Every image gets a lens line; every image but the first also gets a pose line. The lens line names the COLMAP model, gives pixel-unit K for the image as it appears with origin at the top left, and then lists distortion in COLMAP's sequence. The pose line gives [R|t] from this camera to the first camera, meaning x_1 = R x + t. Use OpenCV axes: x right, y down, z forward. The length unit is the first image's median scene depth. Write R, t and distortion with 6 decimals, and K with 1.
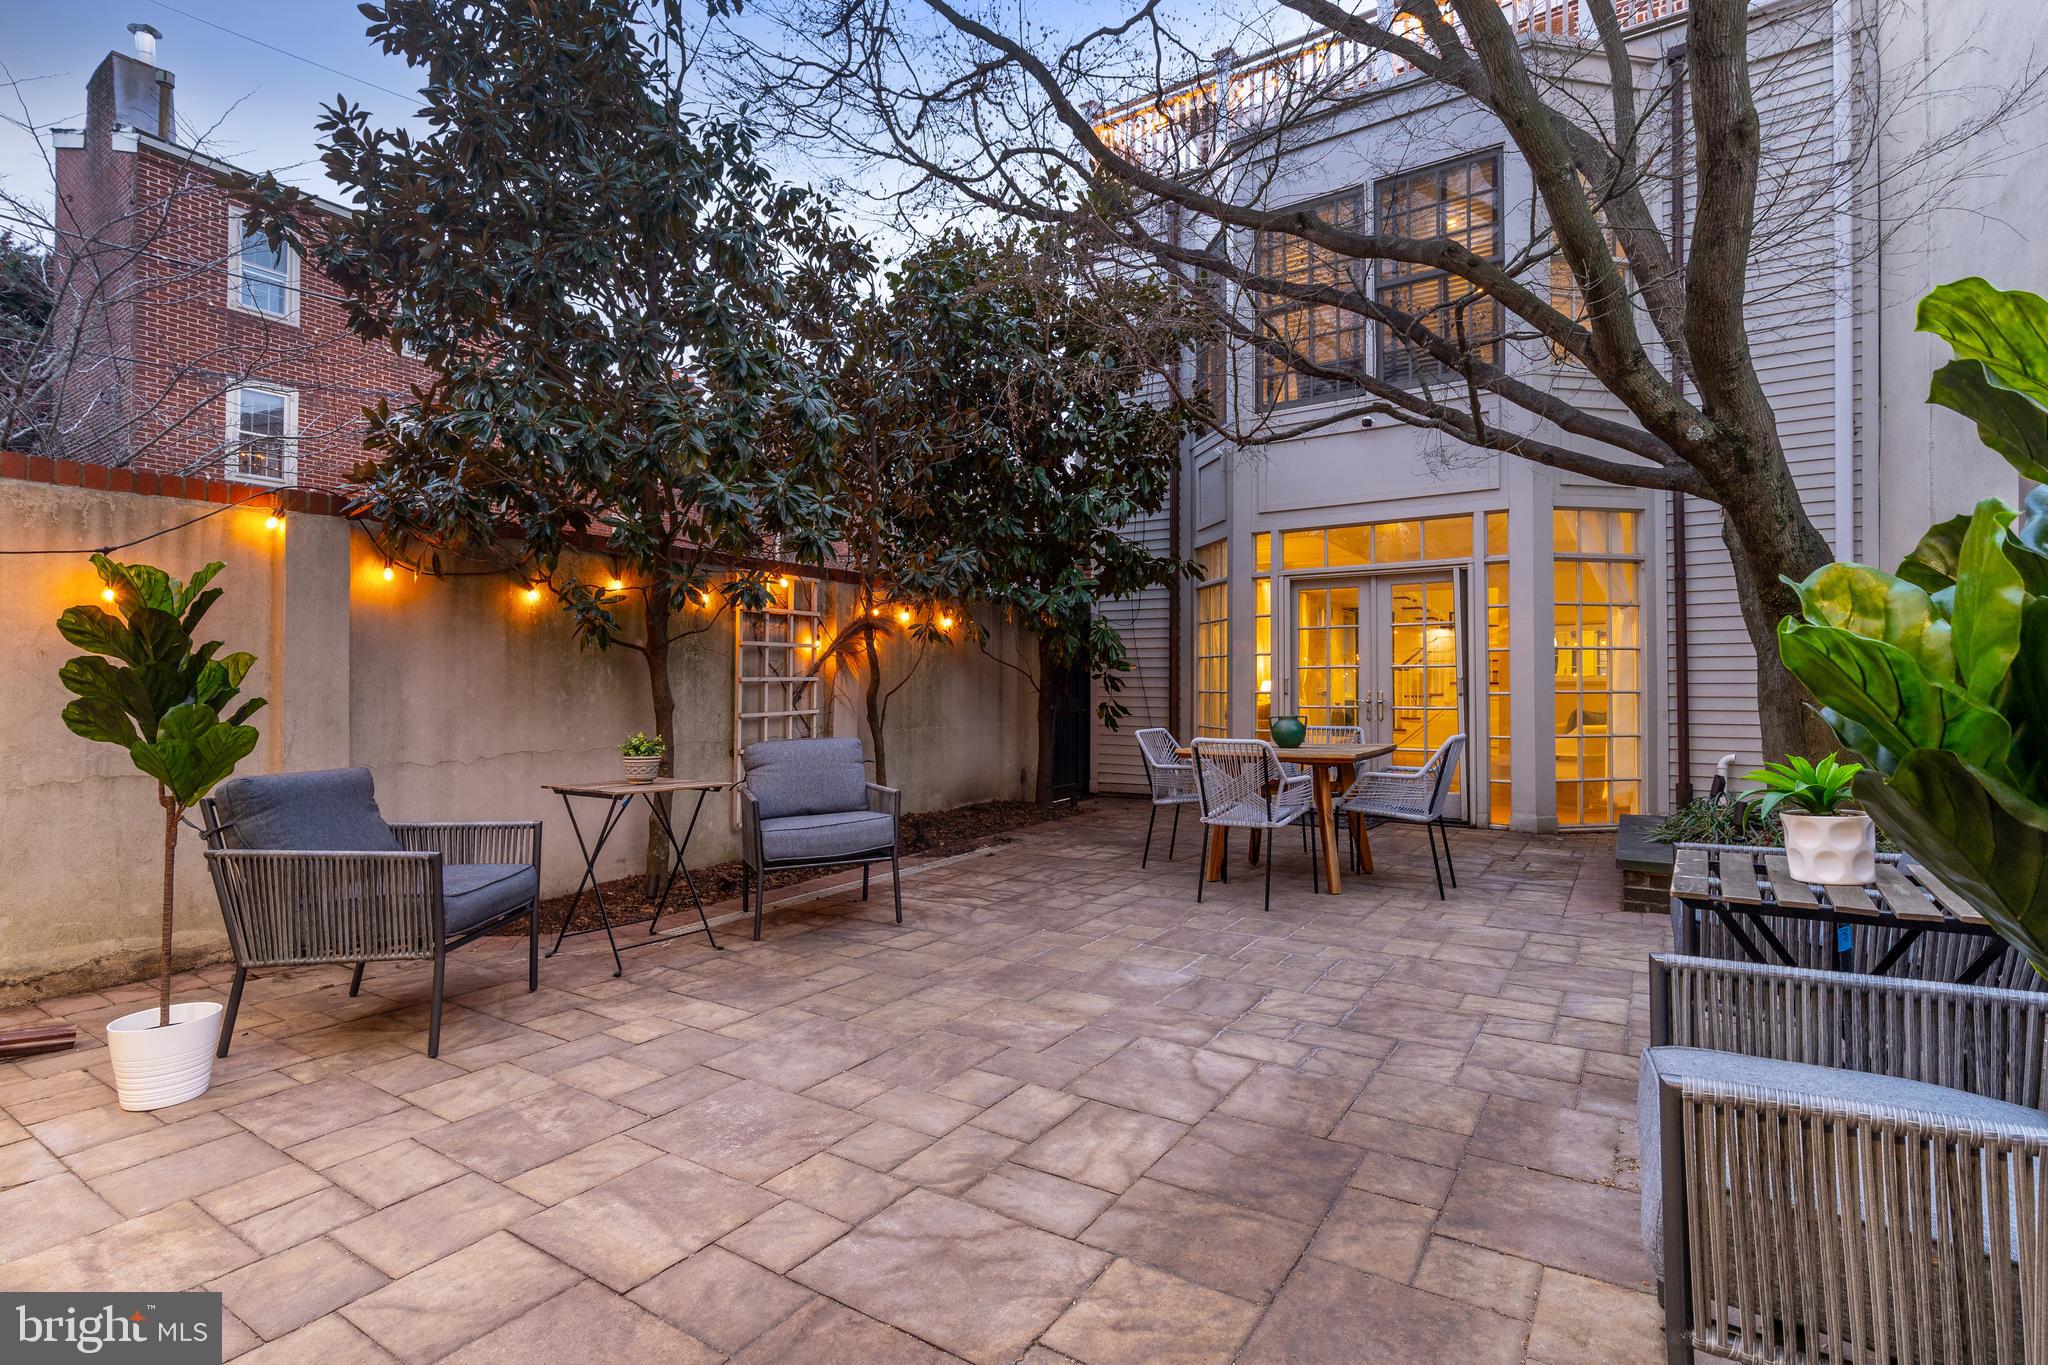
lens RADIAL K [[1003.3, 0, 1040.4], [0, 1003.3, 655.8], [0, 0, 1]] dist [-0.001891, -0.001395]
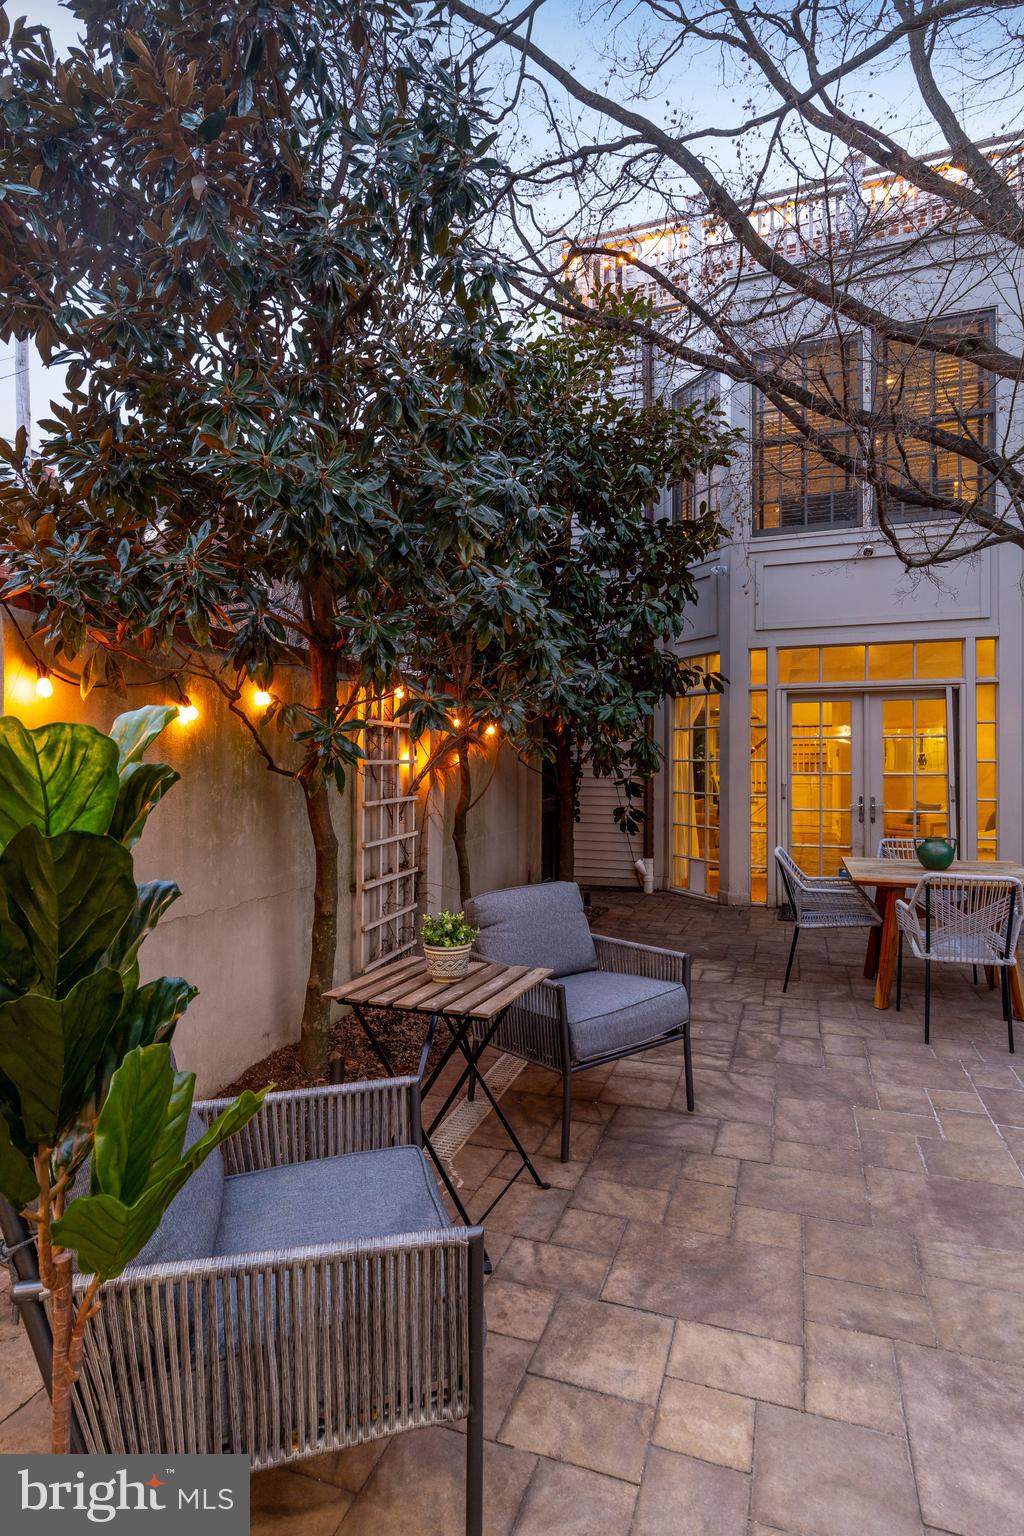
lens RADIAL K [[818.7, 0, 502.6], [0, 818.7, 755.5], [0, 0, 1]] dist [-0.004798, 0.001253]
pose [[0.974388, 0.002724, 0.224857, -0.469338], [-0.008417, 0.999668, 0.024362, -0.050799], [-0.224716, -0.025631, 0.974087, 0.385156]]
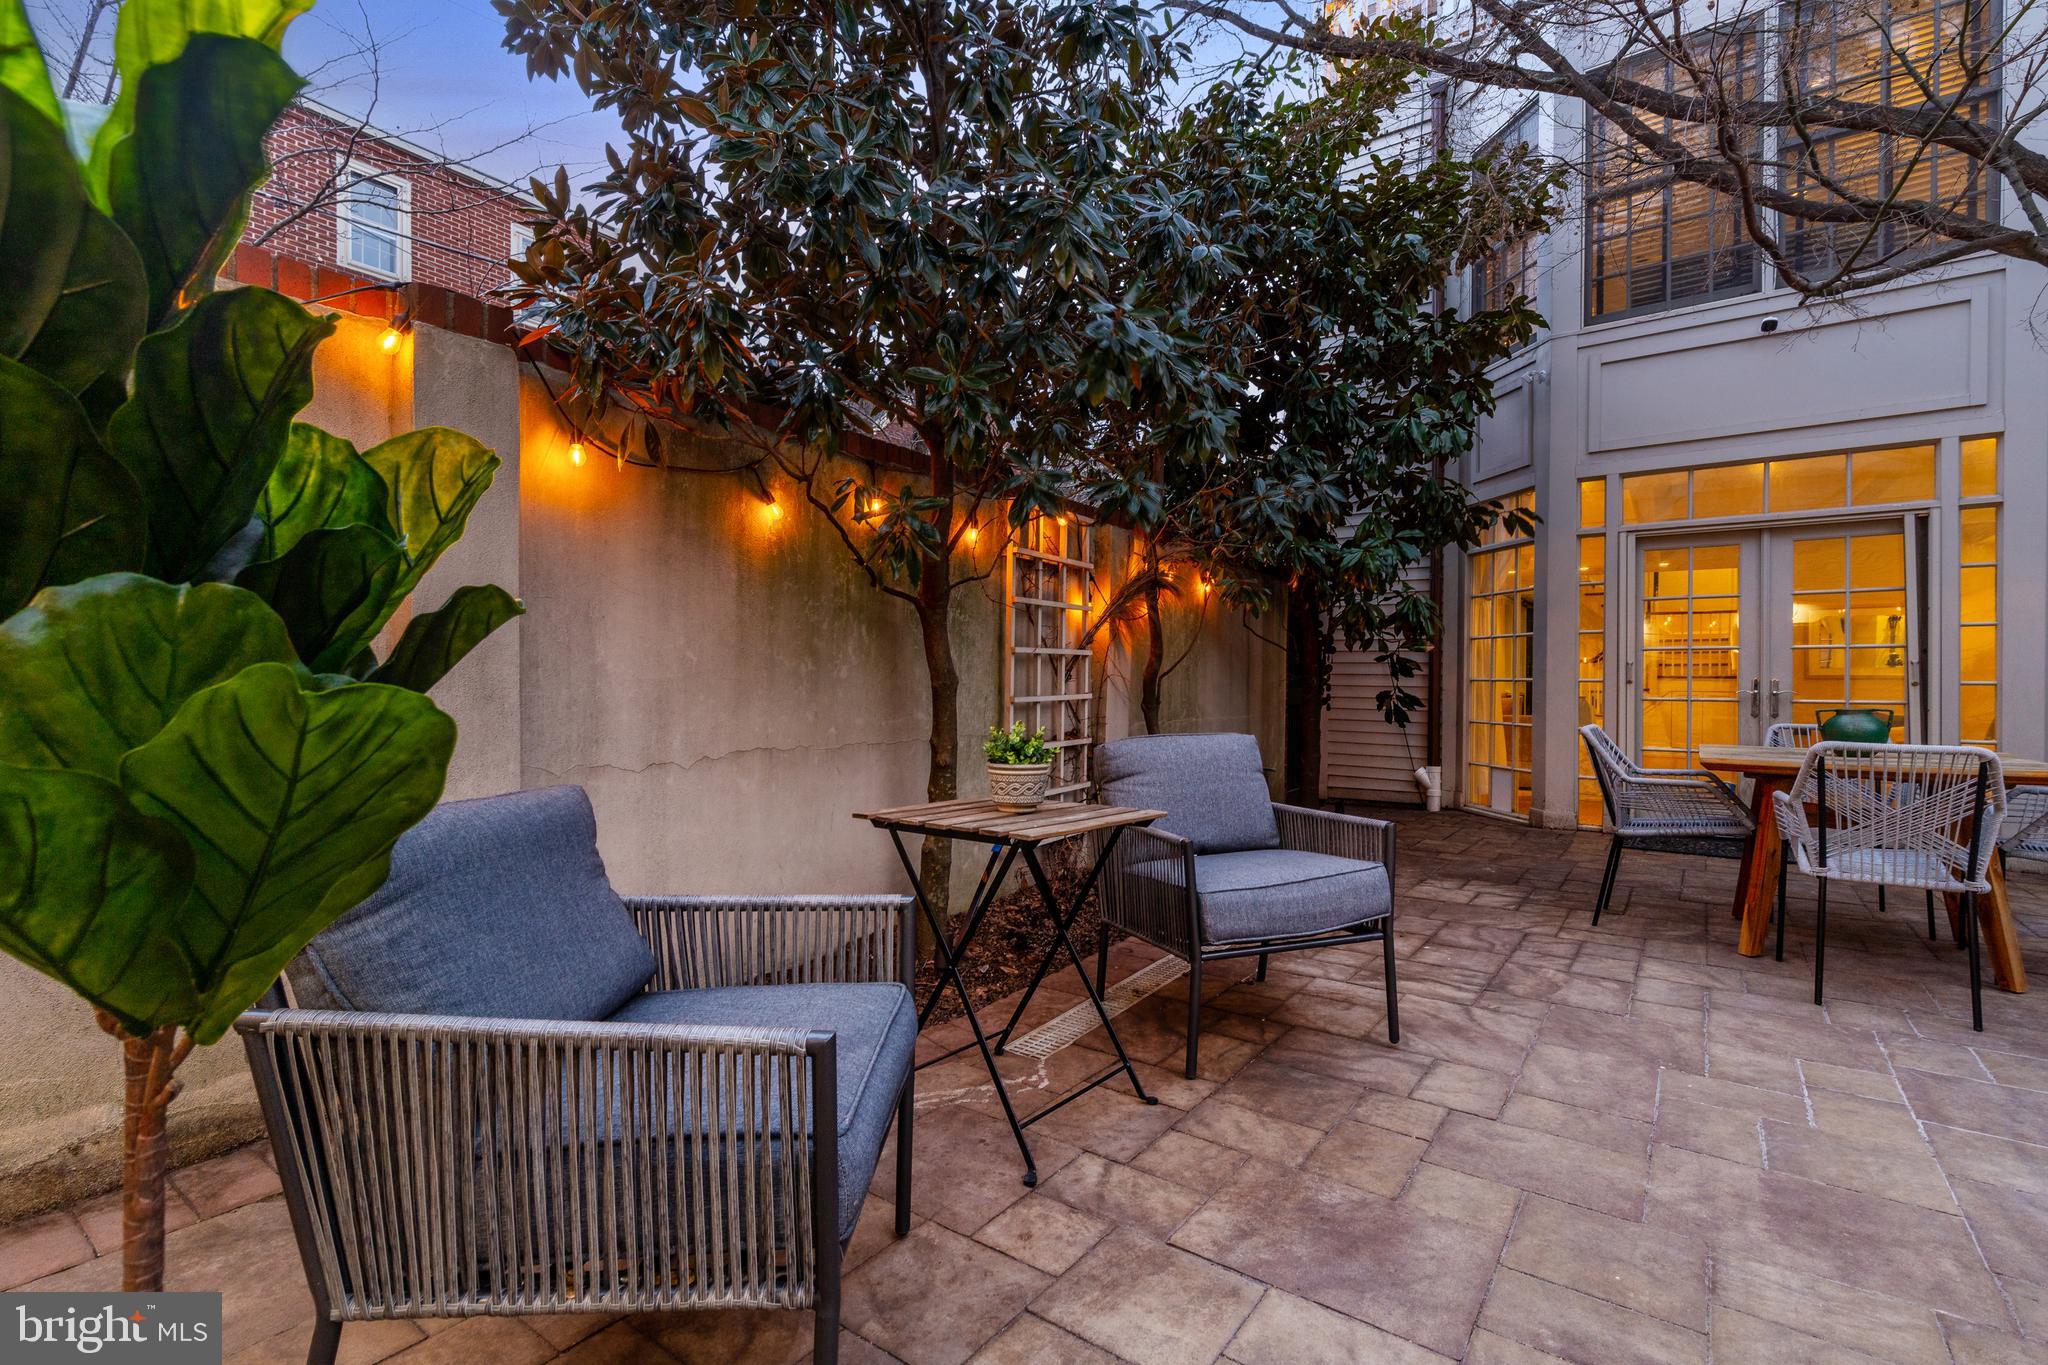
lens RADIAL K [[937.0, 0, 1024.0], [0, 937.0, 679.7], [0, 0, 1]] dist [0.006817, -0.001957]
pose [[0.998256, 0.009908, -0.058196, -0.345520], [-0.008249, 0.999555, 0.028669, 0.035170], [0.058454, -0.028139, 0.997893, 0.445681]]
